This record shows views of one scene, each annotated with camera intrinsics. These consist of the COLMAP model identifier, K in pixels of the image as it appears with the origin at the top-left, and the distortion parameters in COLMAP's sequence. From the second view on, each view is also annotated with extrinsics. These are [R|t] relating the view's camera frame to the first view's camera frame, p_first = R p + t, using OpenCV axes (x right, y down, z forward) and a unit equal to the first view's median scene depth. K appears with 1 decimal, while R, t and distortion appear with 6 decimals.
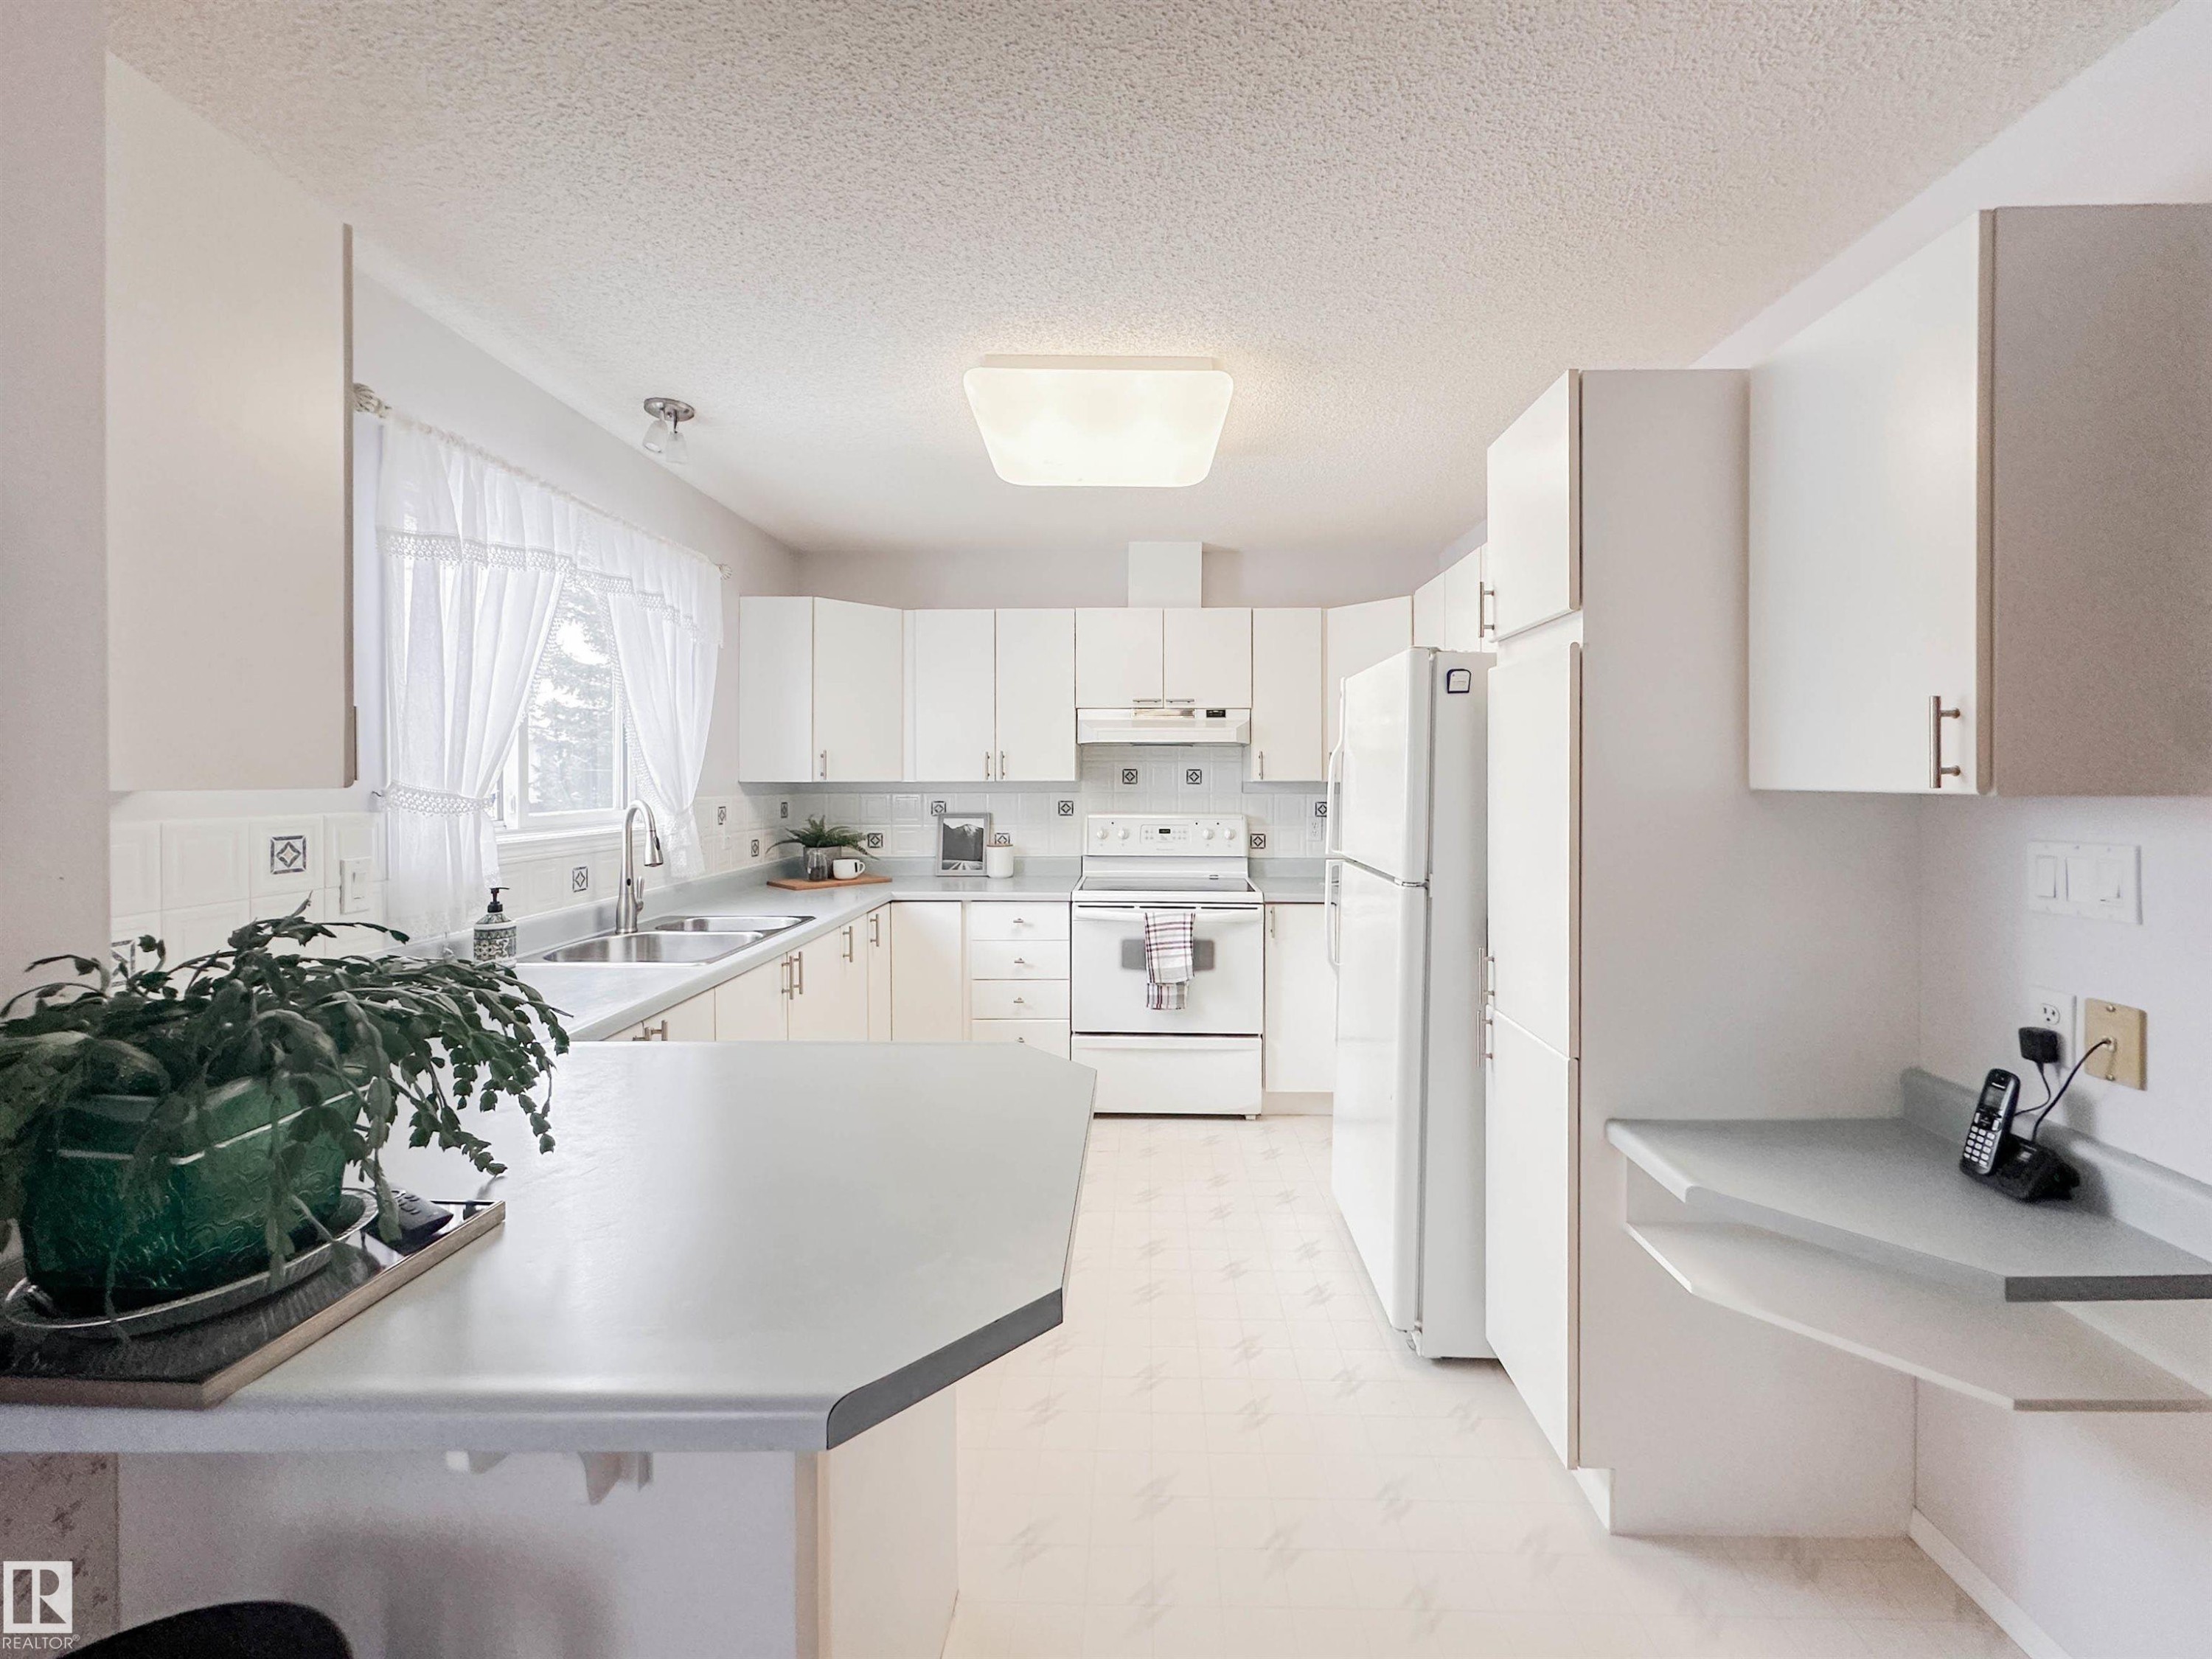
lens RADIAL K [[914.0, 0, 1153.3], [0, 914.0, 781.7], [0, 0, 1]] dist [-0.004340, 0.000760]
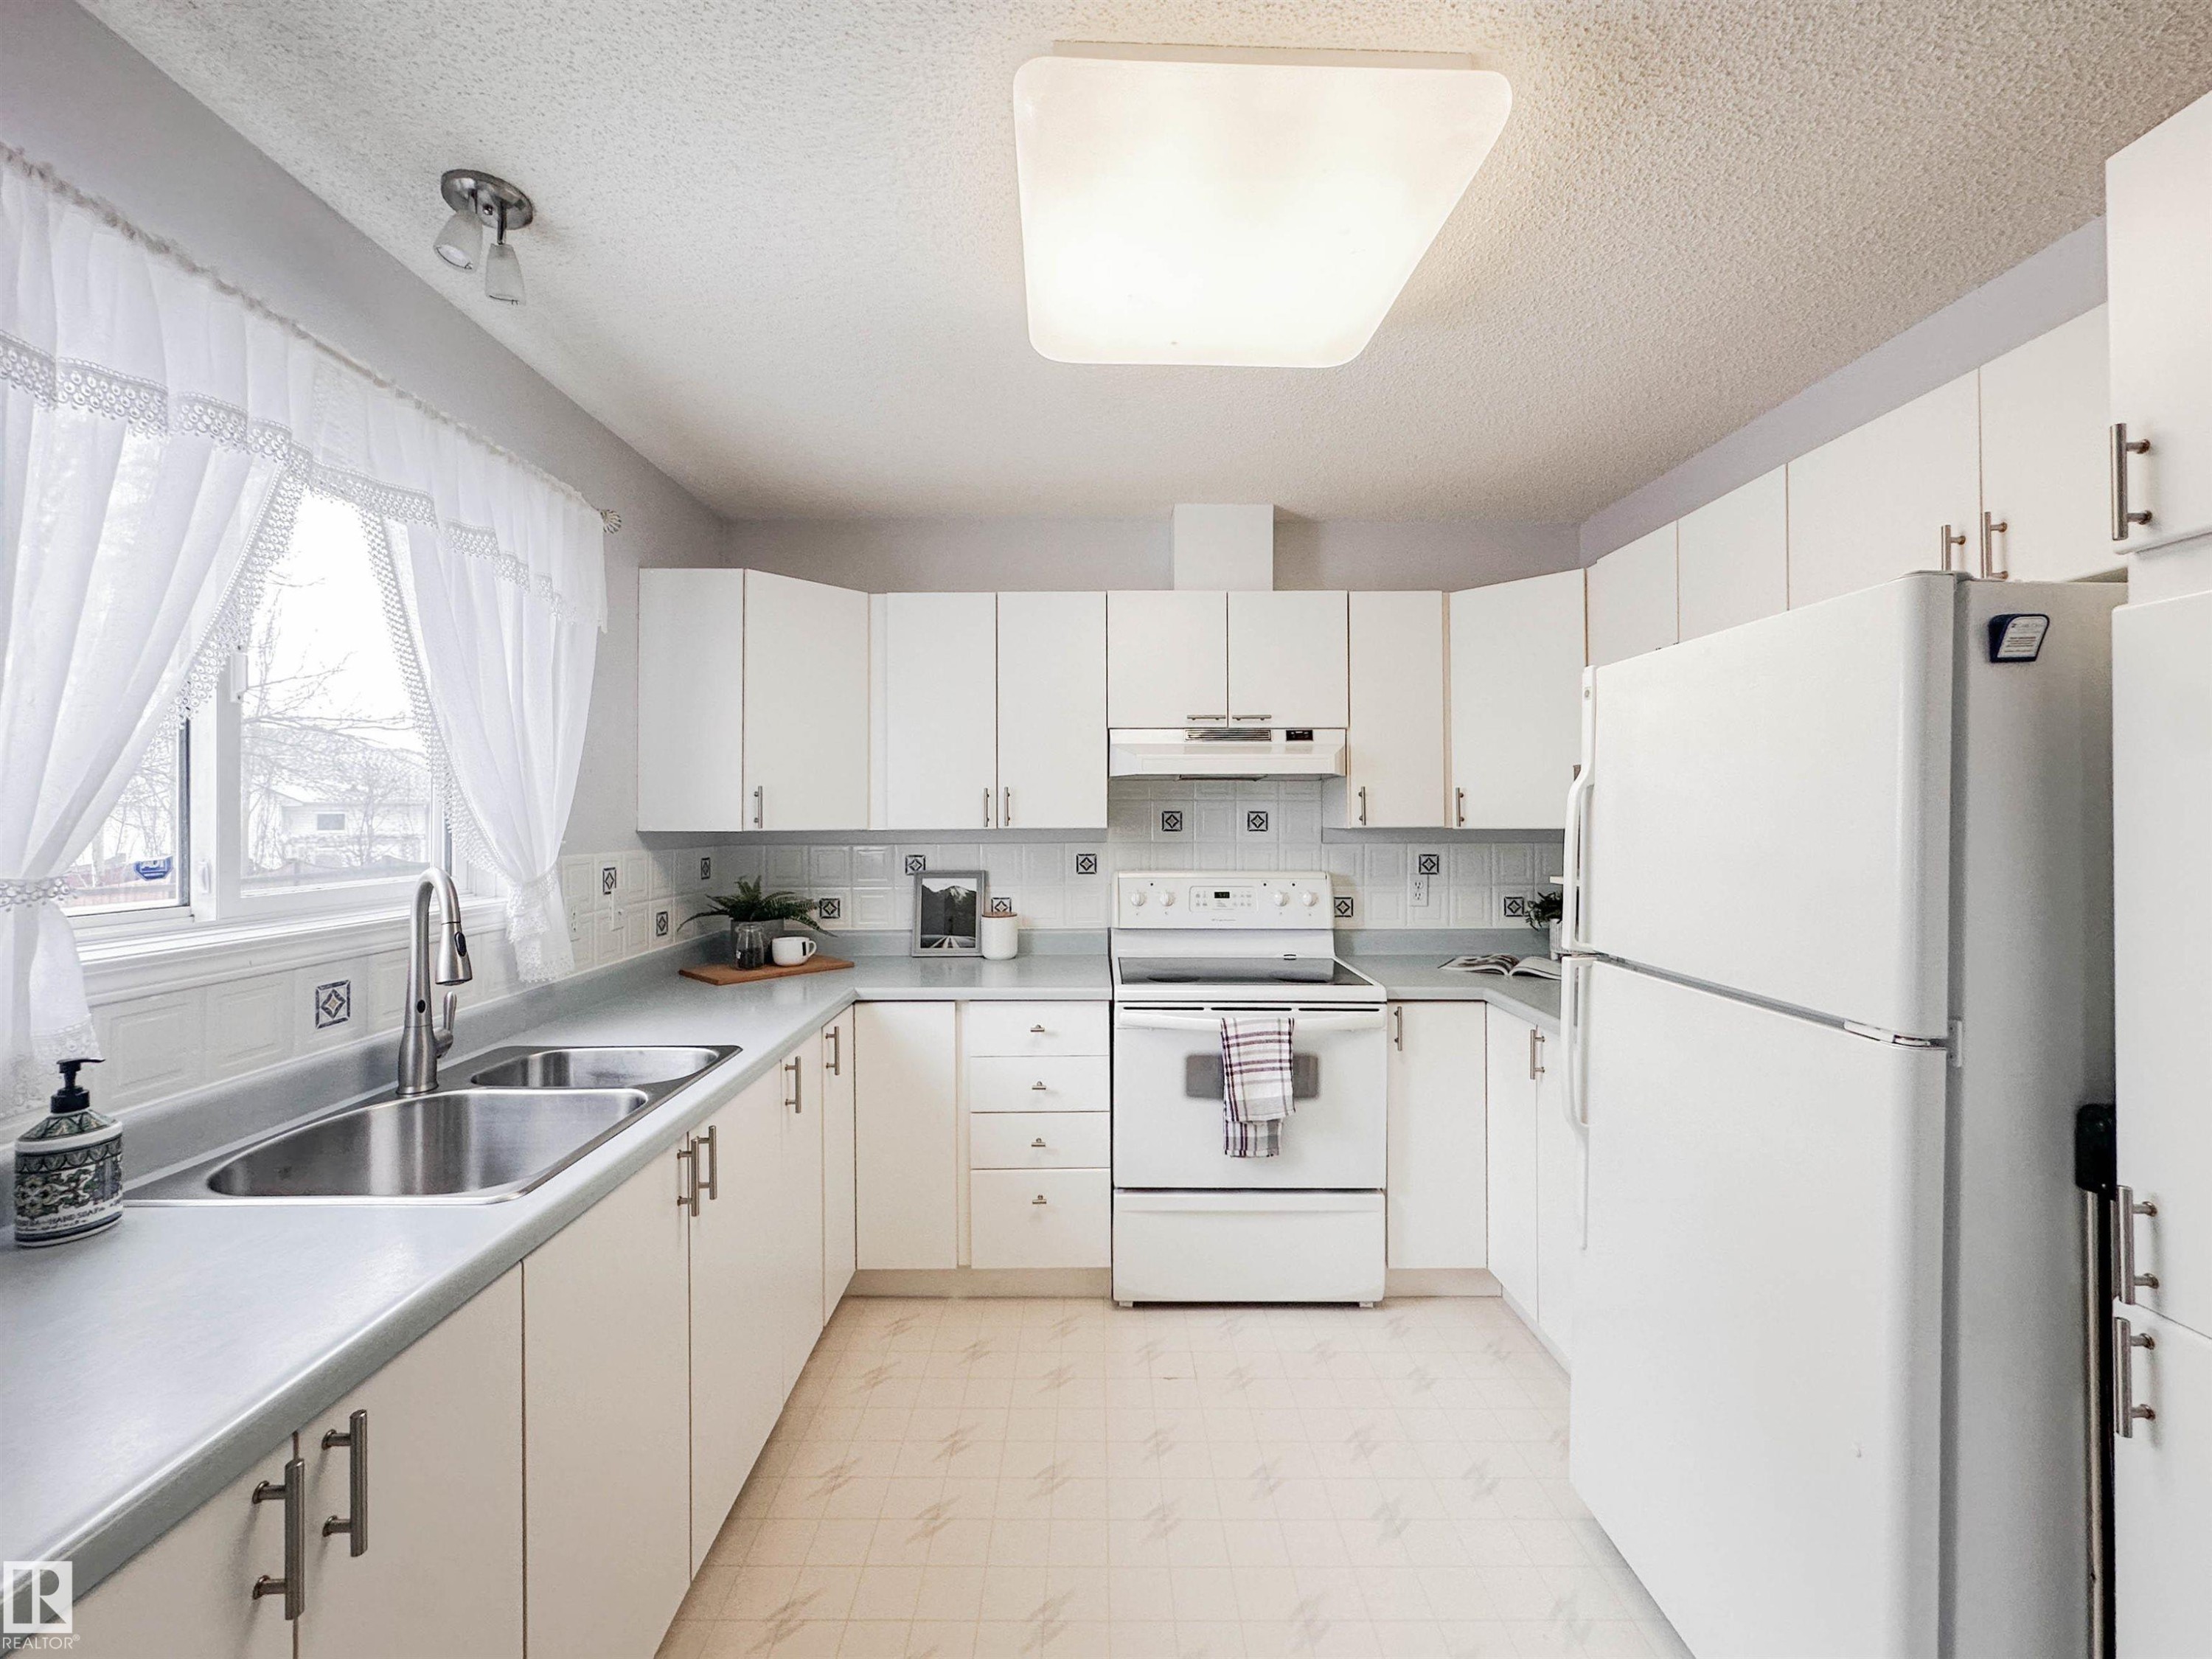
lens RADIAL K [[914.0, 0, 1106.3], [0, 914.0, 812.7], [0, 0, 1]] dist [-0.004340, 0.000760]
pose [[0.999962, -0.002554, 0.008291, -0.127643], [0.002640, 0.999943, -0.010331, -0.007467], [-0.008264, 0.010352, 0.999912, 0.379377]]
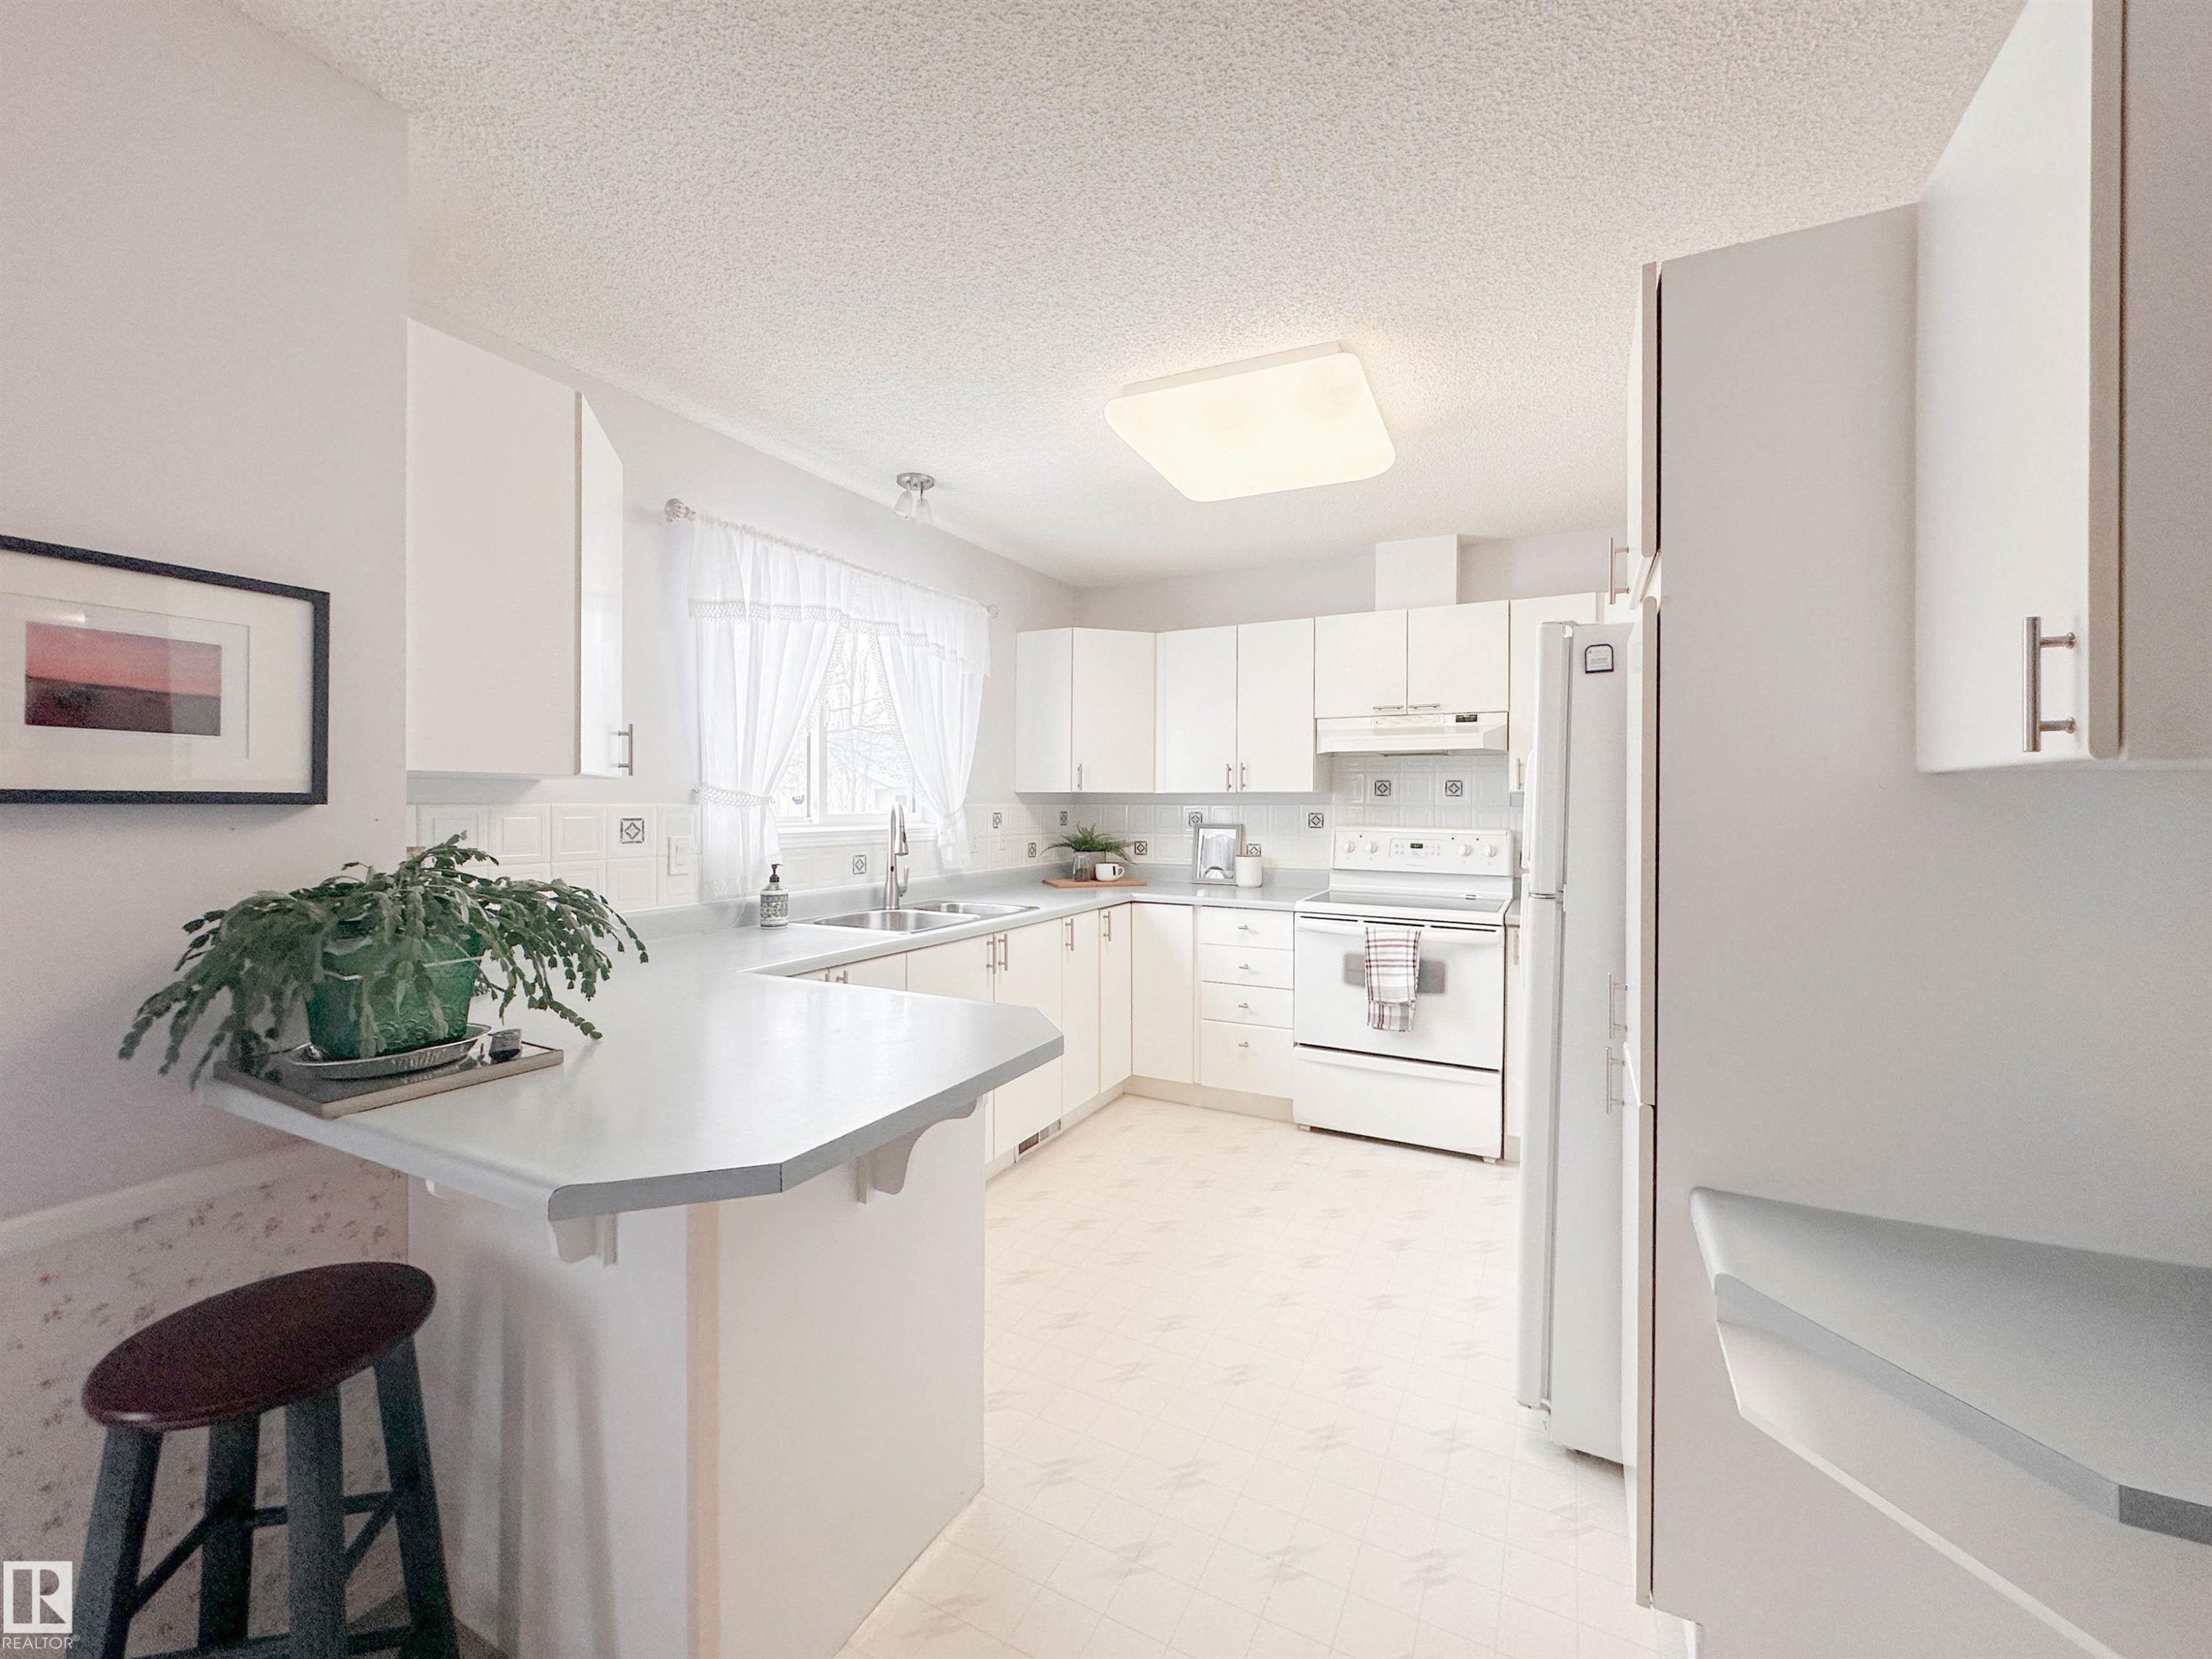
lens RADIAL K [[914.0, 0, 1123.5], [0, 914.0, 806.7], [0, 0, 1]] dist [-0.004340, 0.000760]
pose [[0.893044, 0.004593, -0.449946, 0.243090], [-0.005176, 0.999987, -0.000066, 0.022679], [0.449940, 0.002388, 0.893056, 0.034257]]
